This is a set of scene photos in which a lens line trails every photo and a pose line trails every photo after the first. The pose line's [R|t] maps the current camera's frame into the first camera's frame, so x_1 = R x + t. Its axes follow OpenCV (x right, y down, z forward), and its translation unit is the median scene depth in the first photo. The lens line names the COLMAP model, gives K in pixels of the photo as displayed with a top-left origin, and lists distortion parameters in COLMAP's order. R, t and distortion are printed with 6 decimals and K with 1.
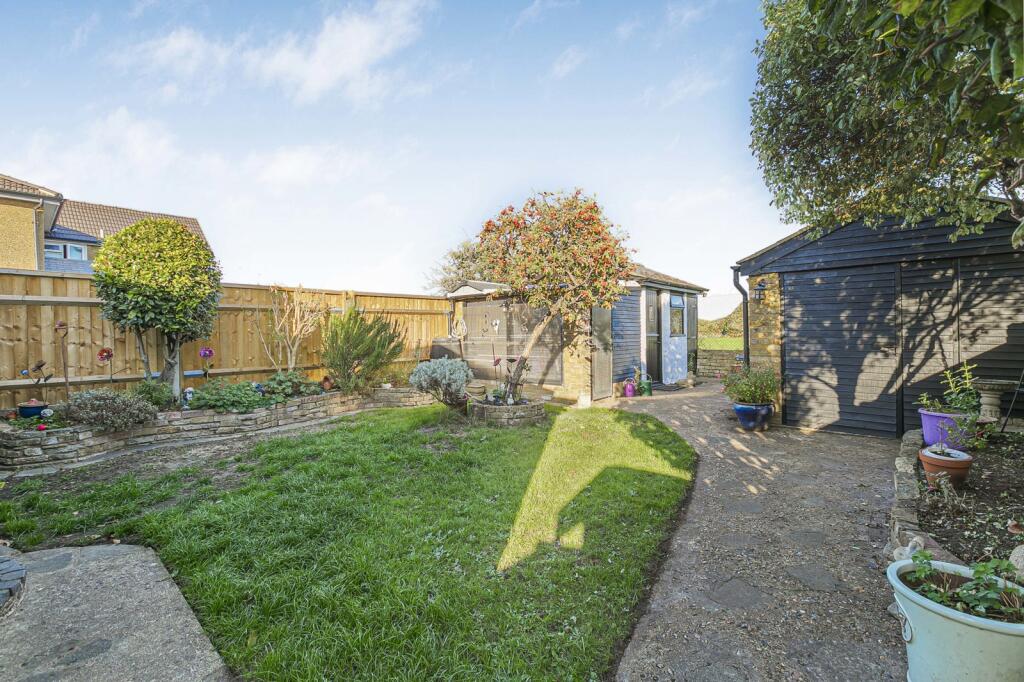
lens RADIAL K [[455.0, 0, 514.4], [0, 455.0, 328.5], [0, 0, 1]] dist [-0.000025, -0.000065]
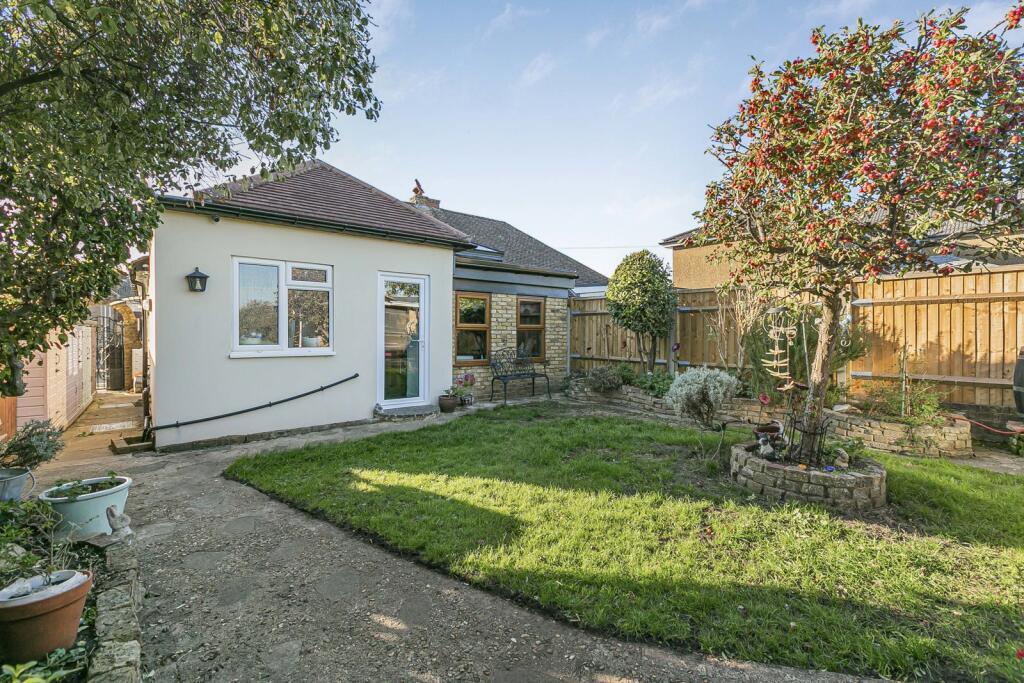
lens RADIAL K [[455.0, 0, 514.4], [0, 455.0, 329.0], [0, 0, 1]] dist [-0.000025, -0.000065]
pose [[-0.149485, 0.006321, -0.988744, 1.269066], [0.012038, 0.999917, 0.004573, -0.019145], [0.988691, -0.011218, -0.149549, 1.485431]]
